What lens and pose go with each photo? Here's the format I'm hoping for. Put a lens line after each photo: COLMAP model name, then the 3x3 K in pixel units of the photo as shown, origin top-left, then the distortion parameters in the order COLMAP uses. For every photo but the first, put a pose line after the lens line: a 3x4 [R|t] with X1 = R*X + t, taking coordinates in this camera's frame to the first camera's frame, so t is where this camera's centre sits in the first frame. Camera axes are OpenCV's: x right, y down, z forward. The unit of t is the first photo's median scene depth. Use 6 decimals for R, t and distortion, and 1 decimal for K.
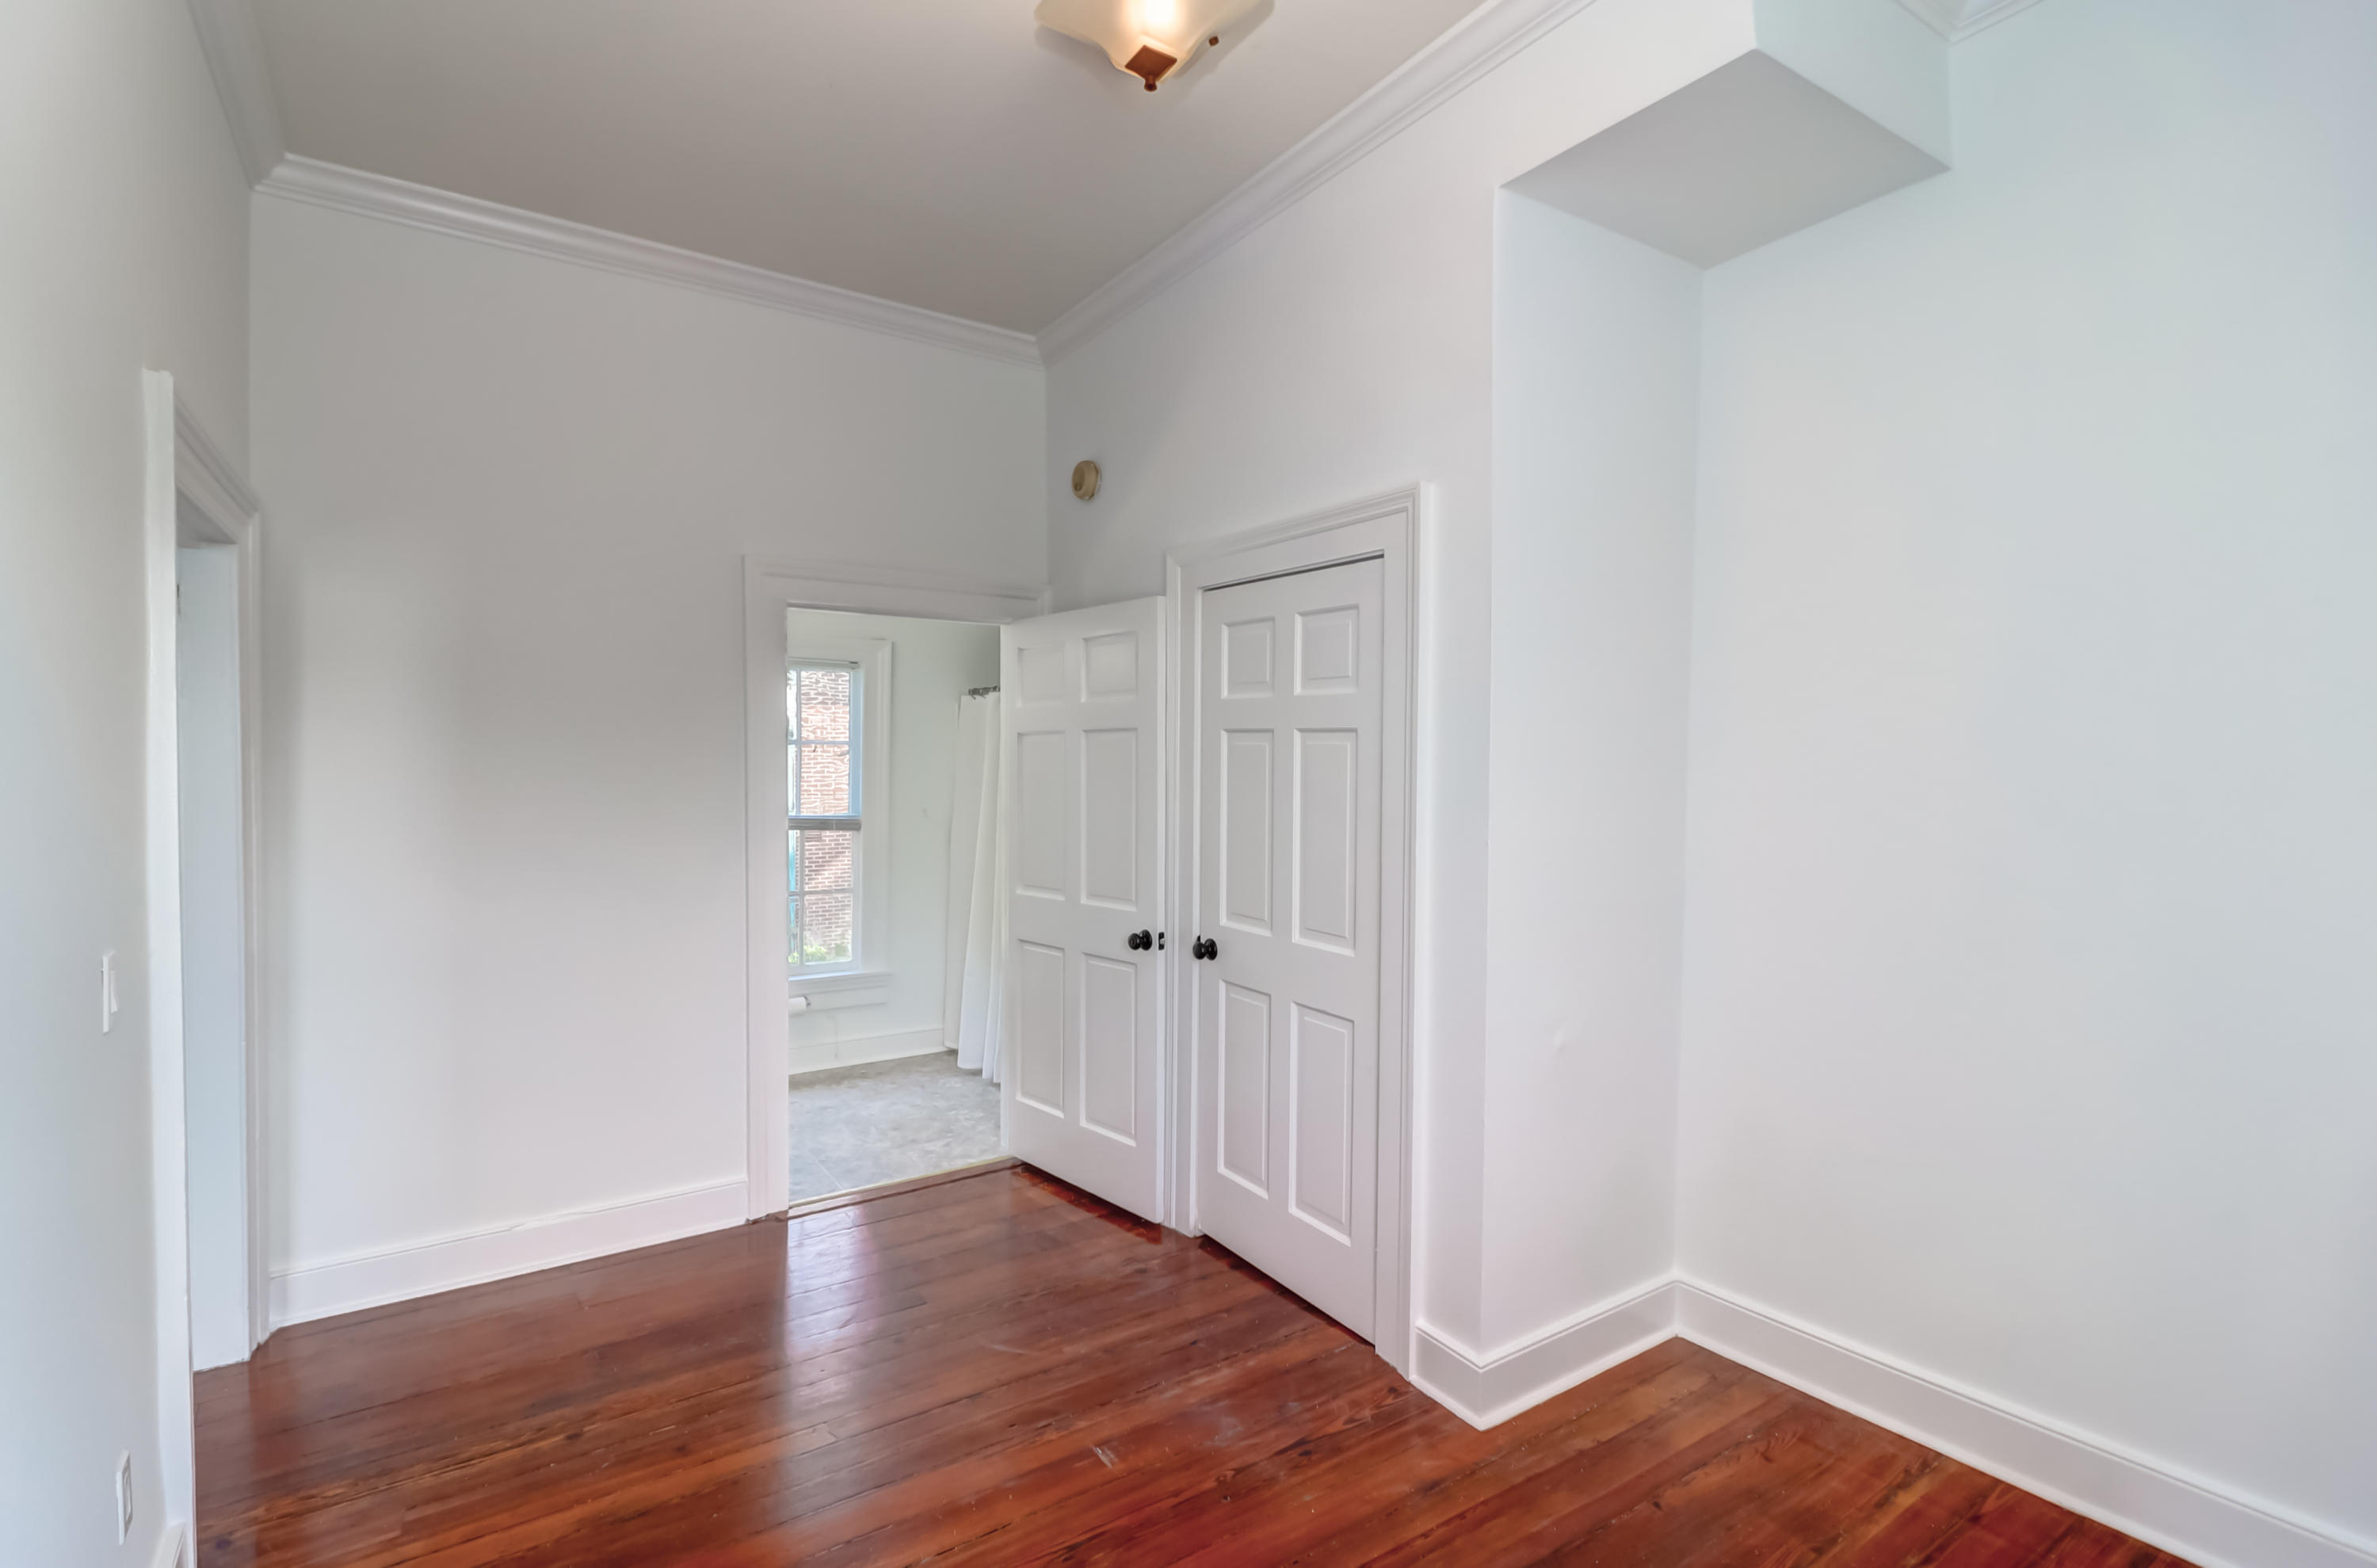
lens RADIAL K [[1079.9, 0, 1177.2], [0, 1079.9, 783.3], [0, 0, 1]] dist [0.002587, -0.007482]
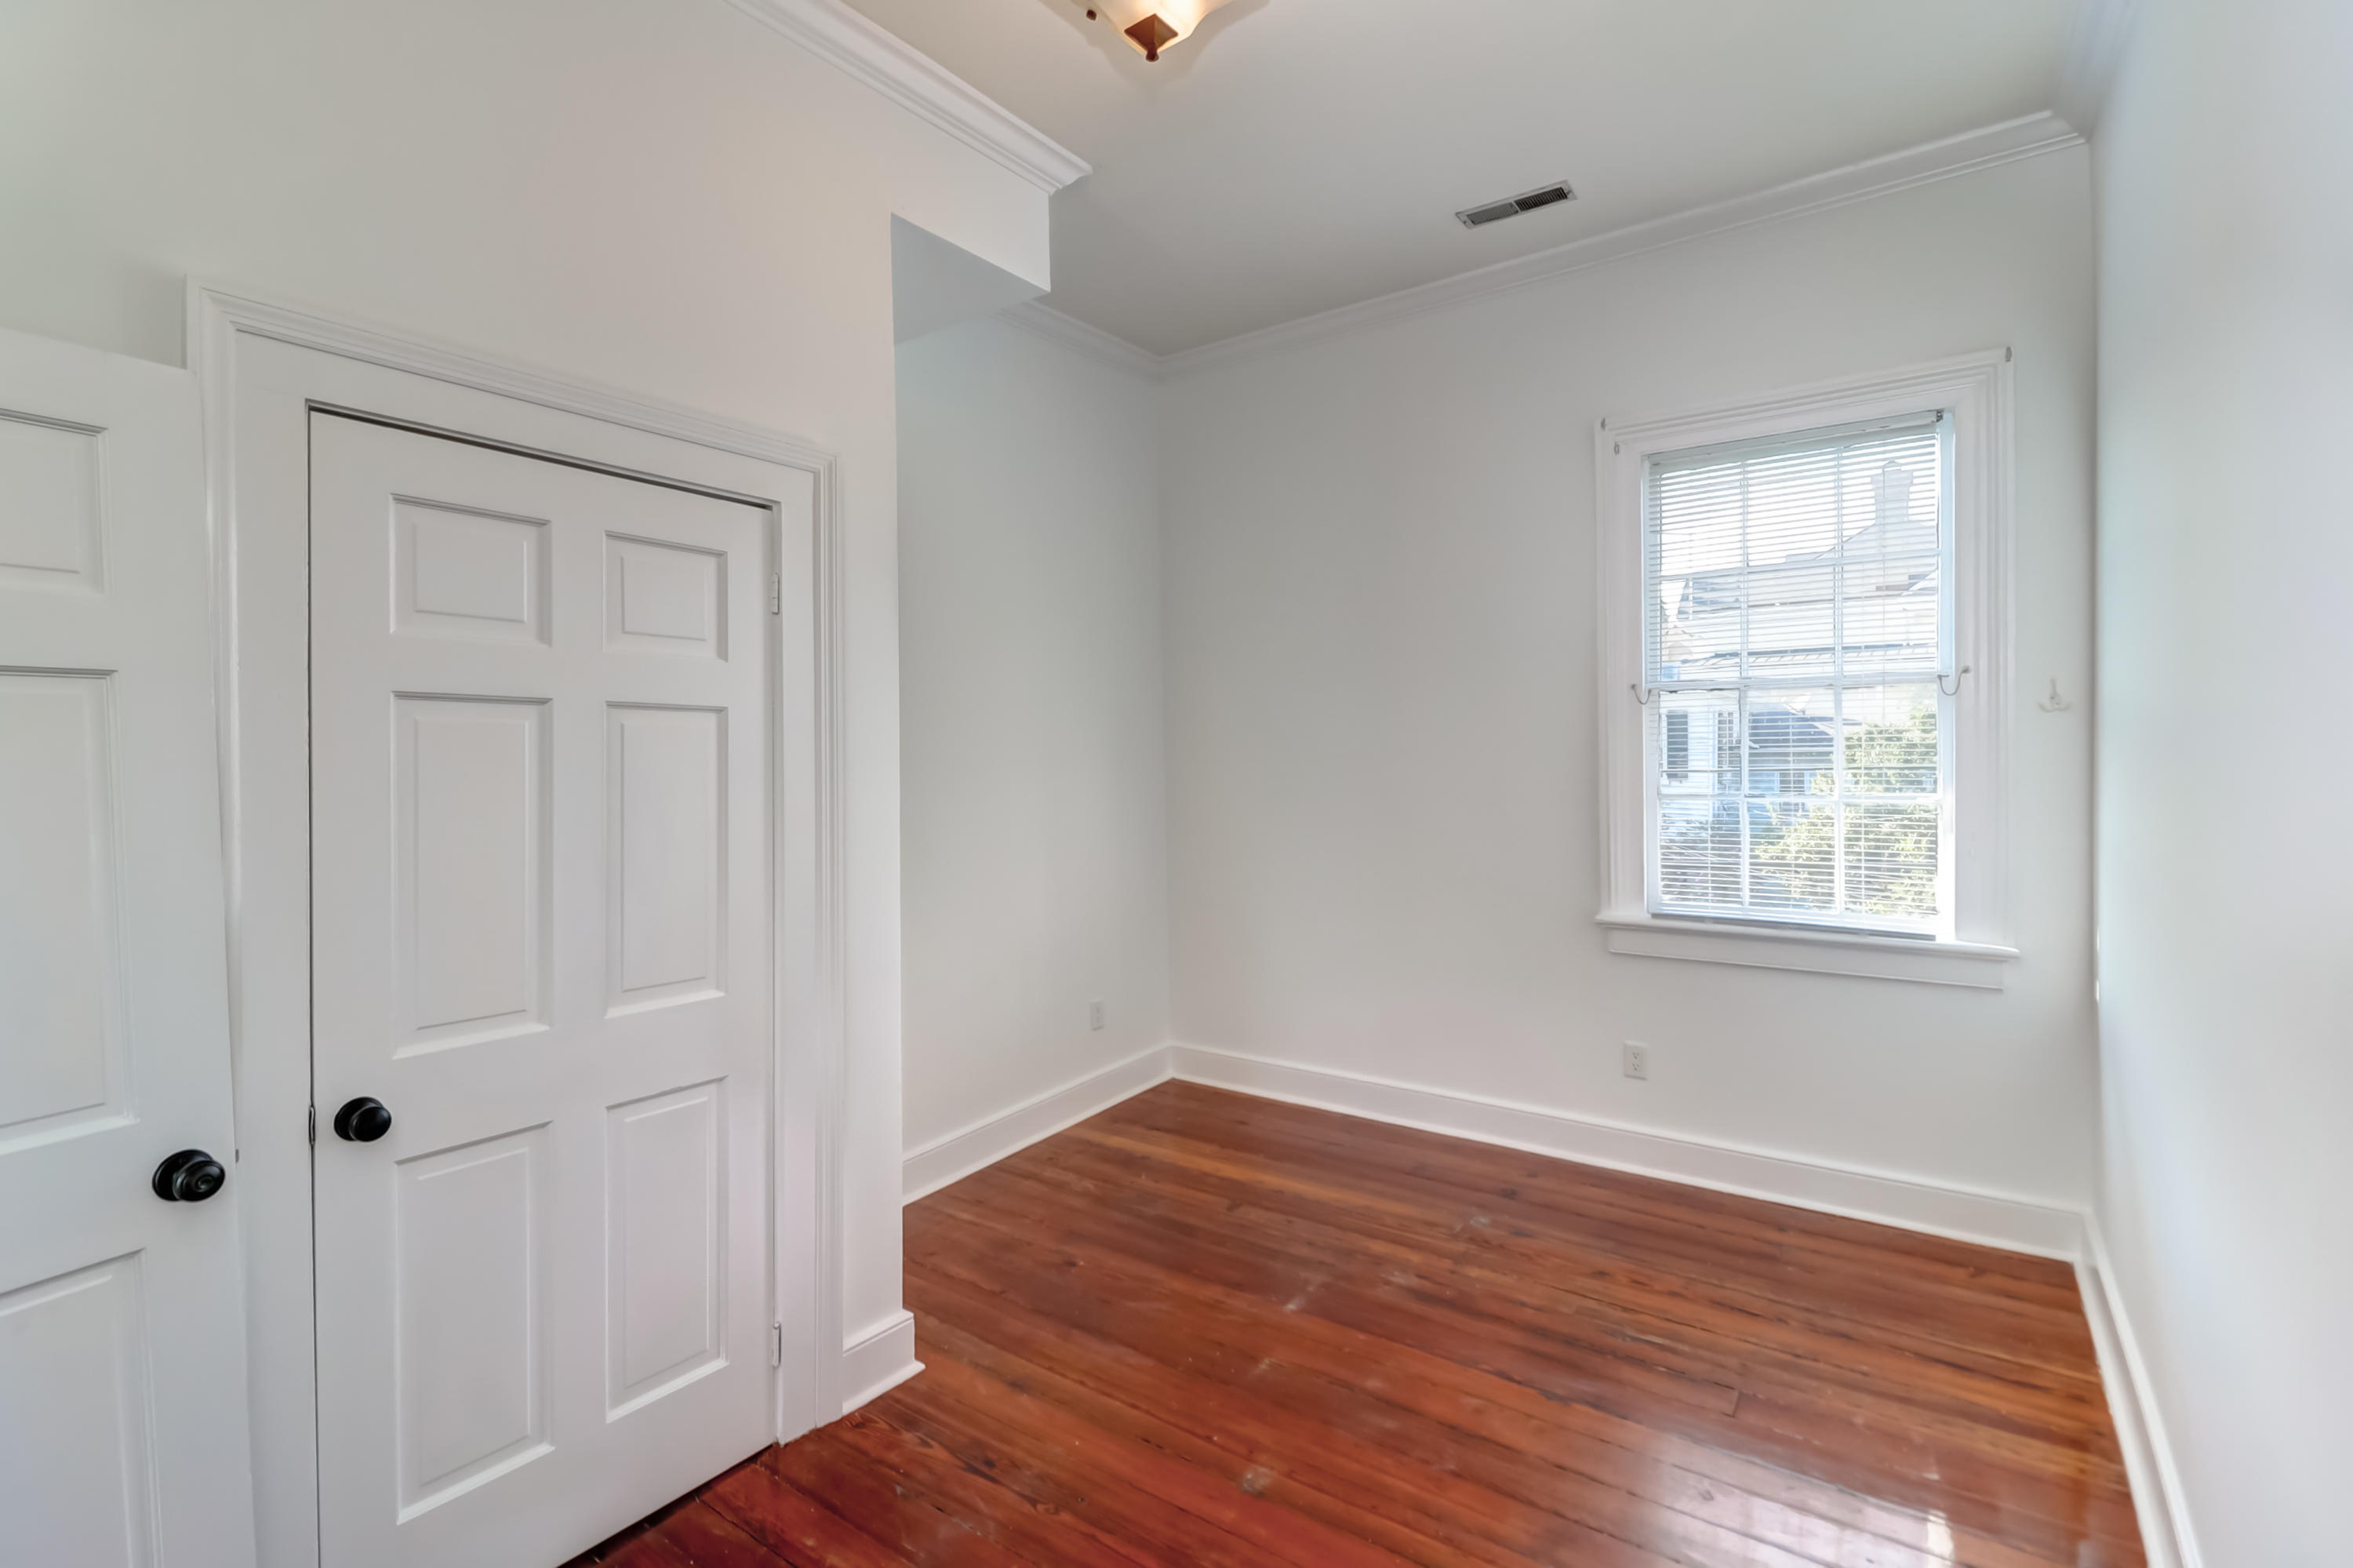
lens RADIAL K [[1064.5, 0, 1160.1], [0, 1064.5, 775.6], [0, 0, 1]] dist [0.017015, -0.012377]
pose [[-0.345300, -0.010254, 0.938436, -0.812161], [0.037047, 0.999012, 0.024548, -0.006494], [-0.937761, 0.043242, -0.344579, 1.152767]]
